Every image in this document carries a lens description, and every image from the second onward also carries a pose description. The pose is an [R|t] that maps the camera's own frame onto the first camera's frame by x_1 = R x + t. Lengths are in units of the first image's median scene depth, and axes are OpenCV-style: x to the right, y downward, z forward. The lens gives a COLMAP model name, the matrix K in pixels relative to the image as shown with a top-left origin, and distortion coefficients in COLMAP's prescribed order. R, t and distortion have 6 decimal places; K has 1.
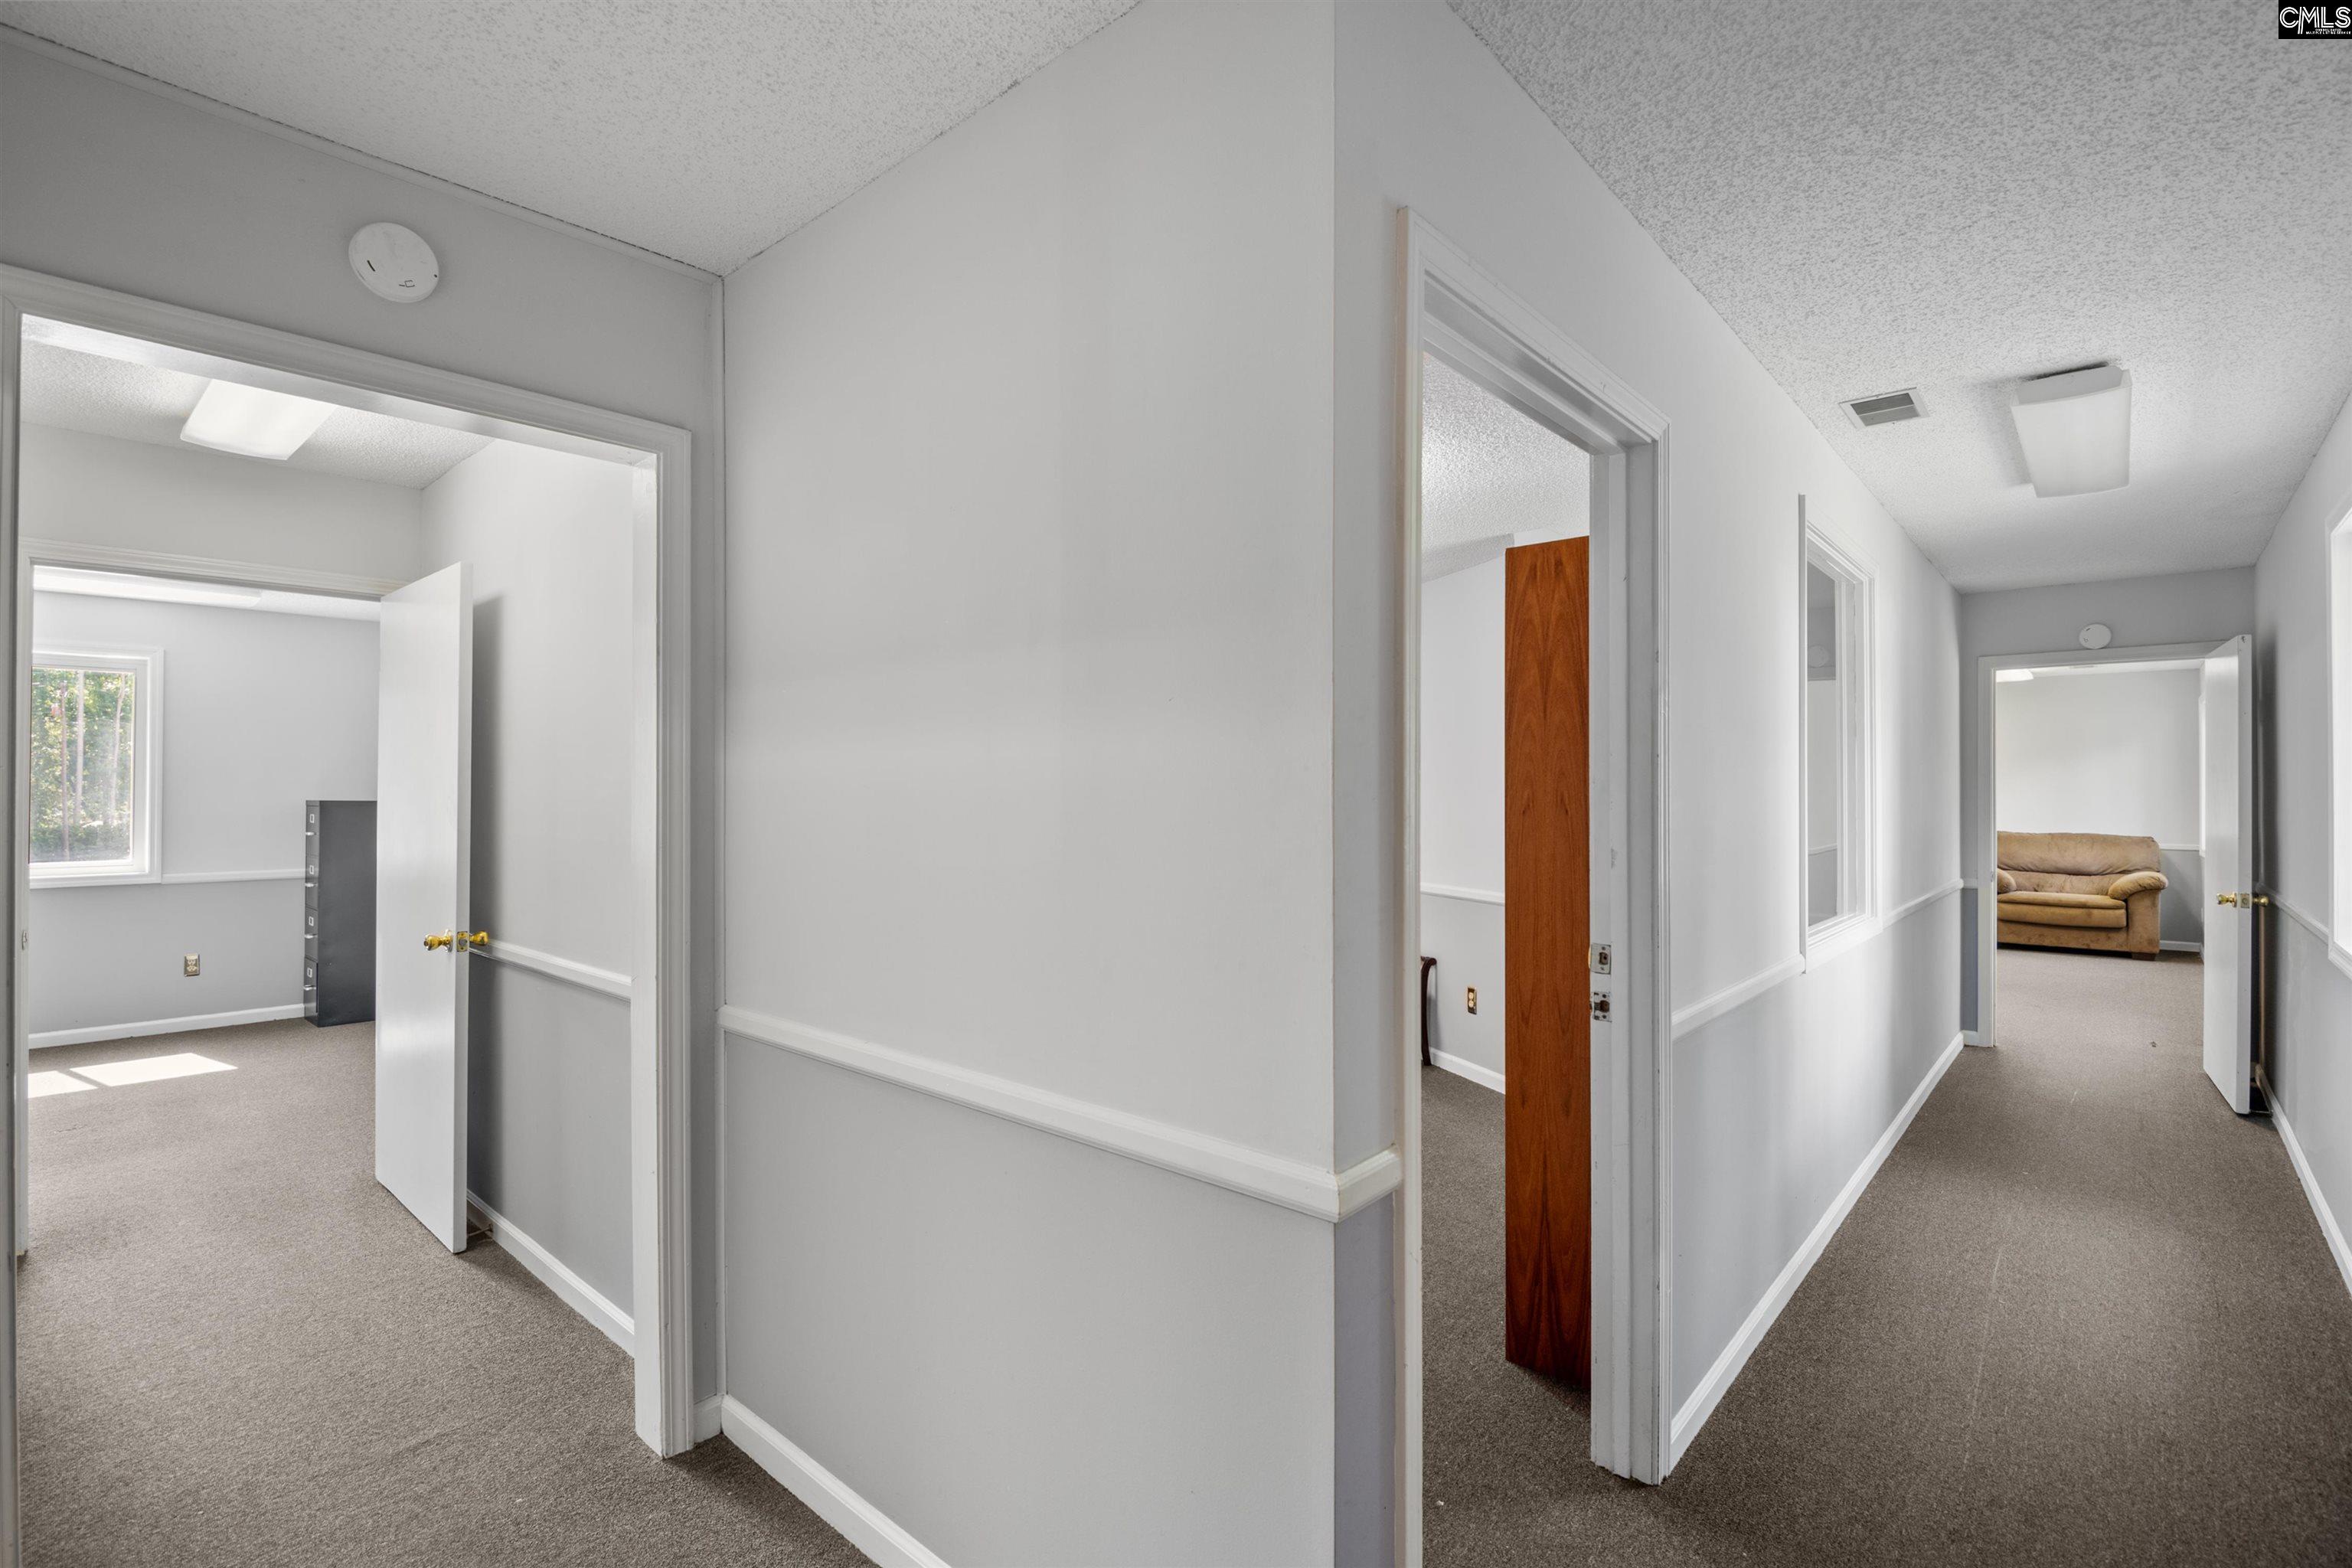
lens RADIAL K [[1094.7, 0, 1174.7], [0, 1094.7, 800.7], [0, 0, 1]] dist [-0.017559, -0.000492]
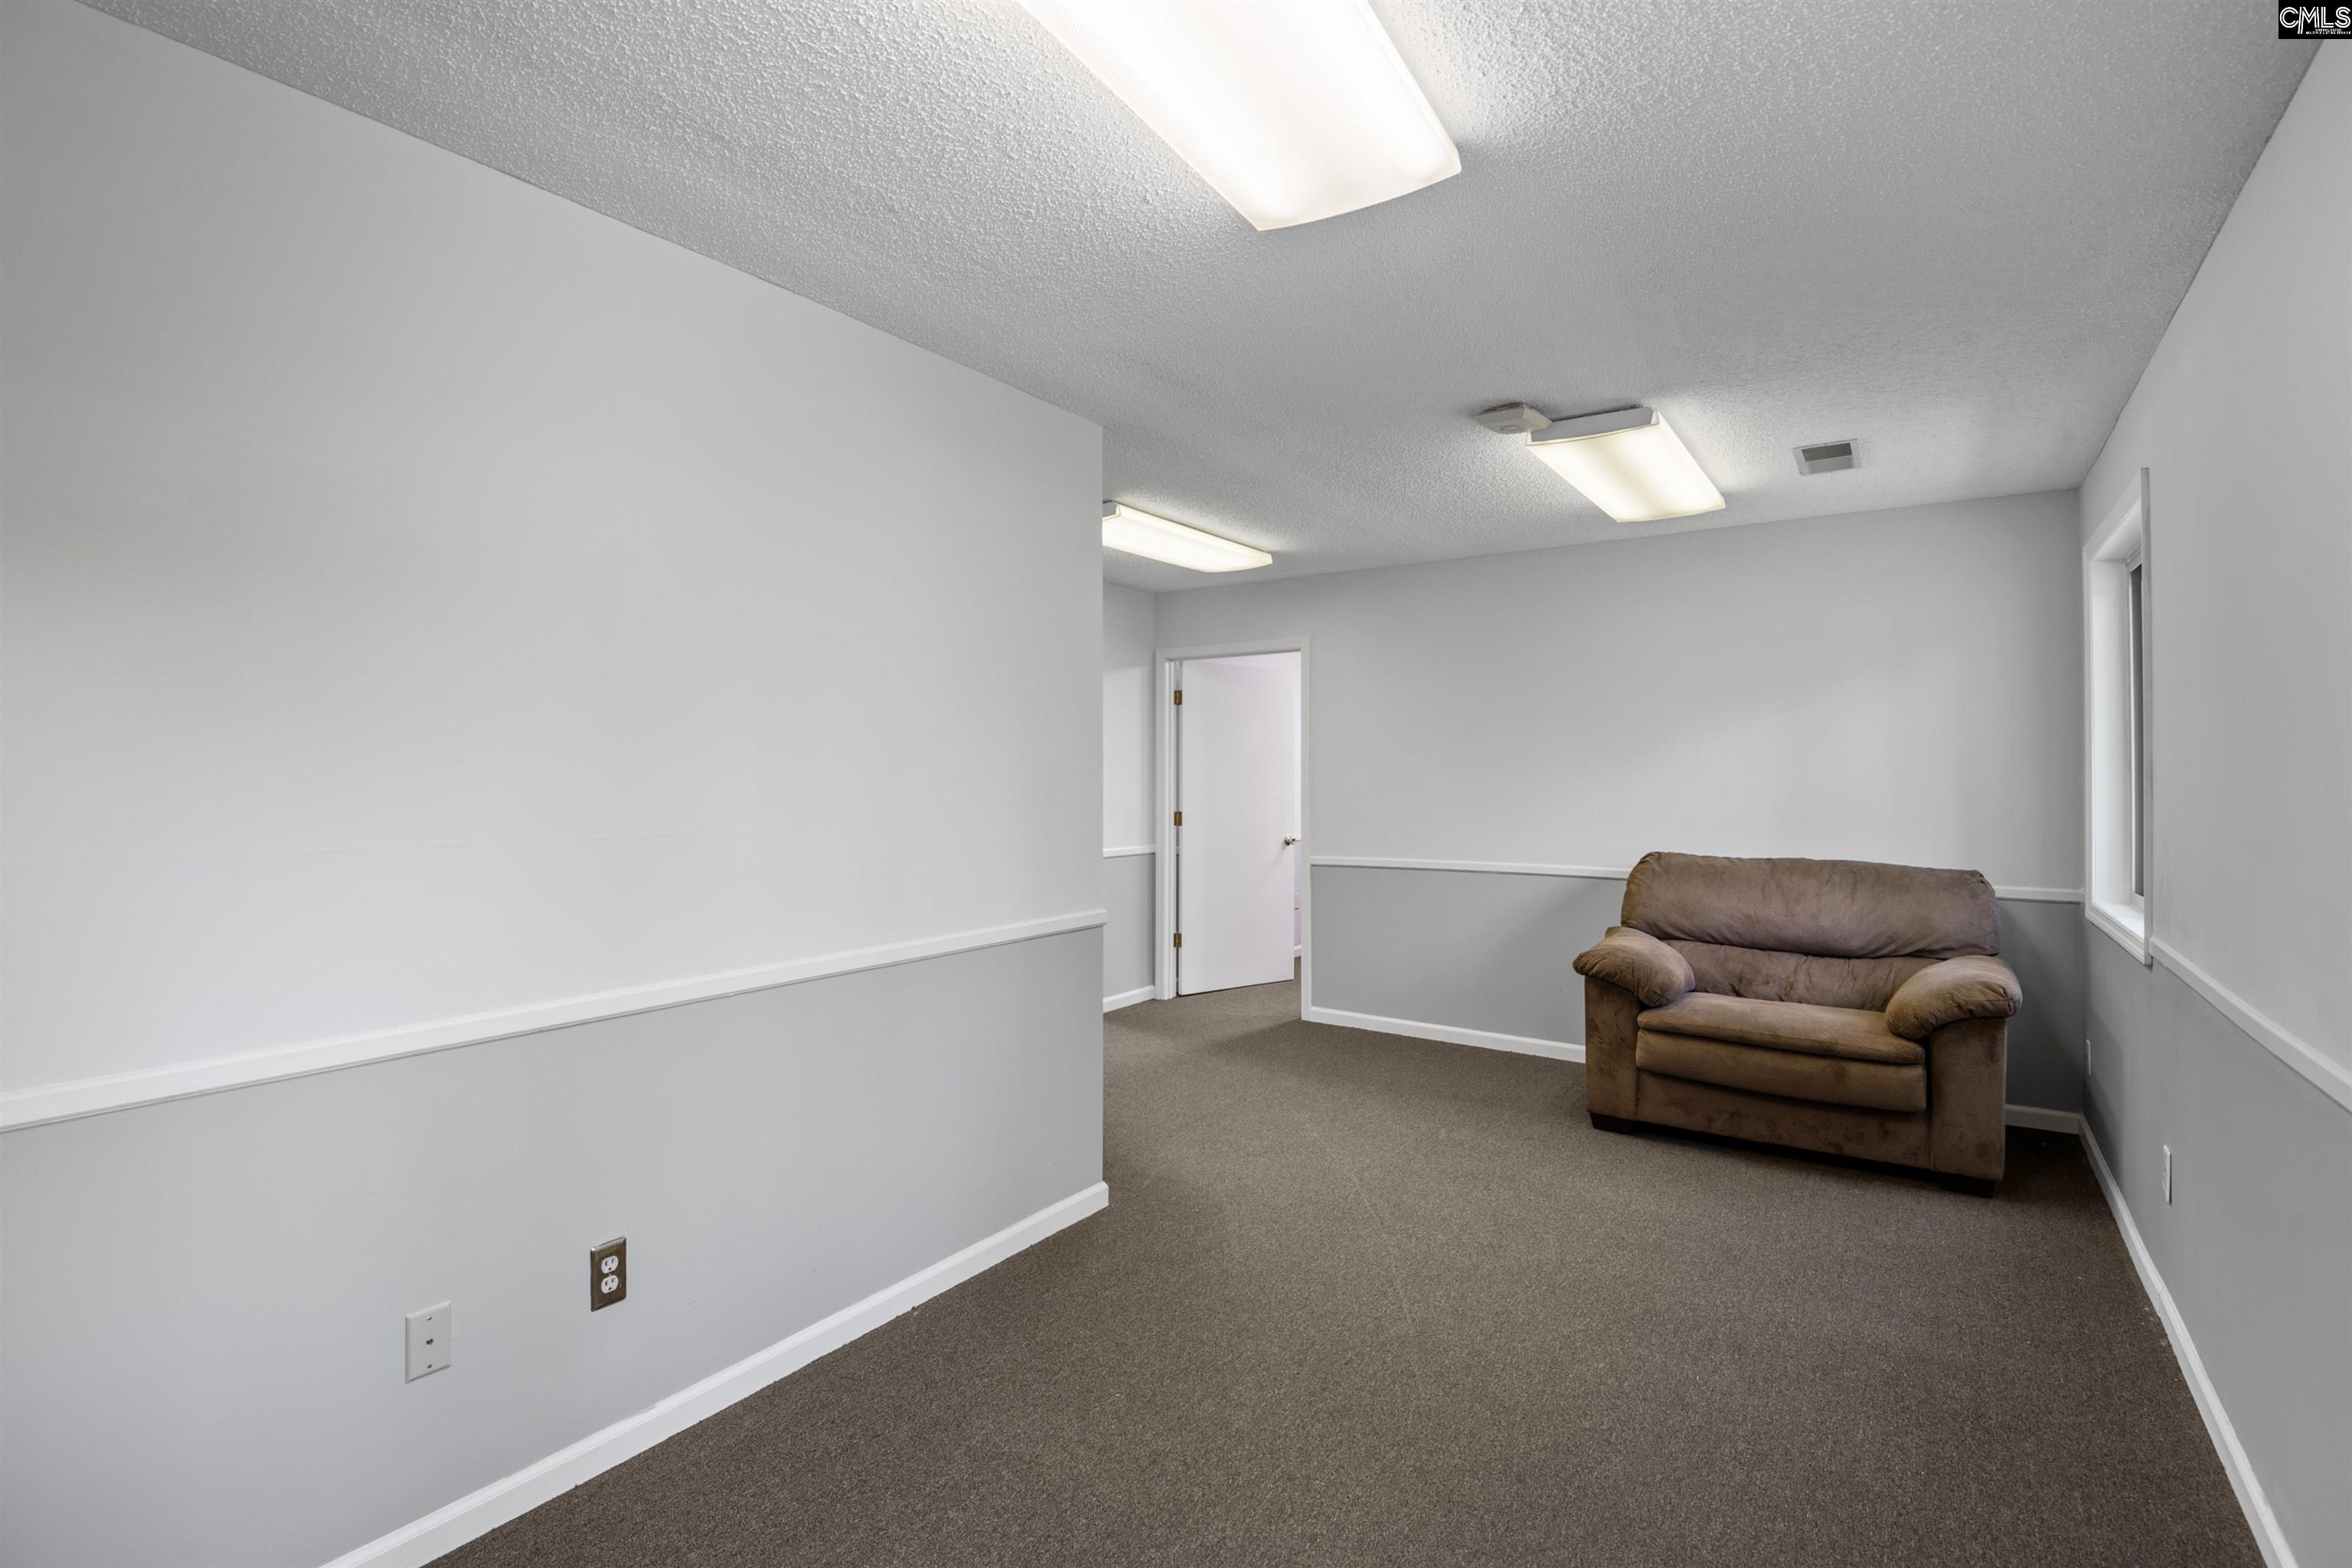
lens RADIAL K [[1085.1, 0, 1175.6], [0, 1085.1, 768.9], [0, 0, 1]] dist [0.000868, 0.000168]
pose [[0.992626, 0.002136, 0.121200, 0.533358], [-0.001728, 0.999992, -0.003476, -0.006228], [-0.121206, 0.003241, 0.992622, 0.607577]]
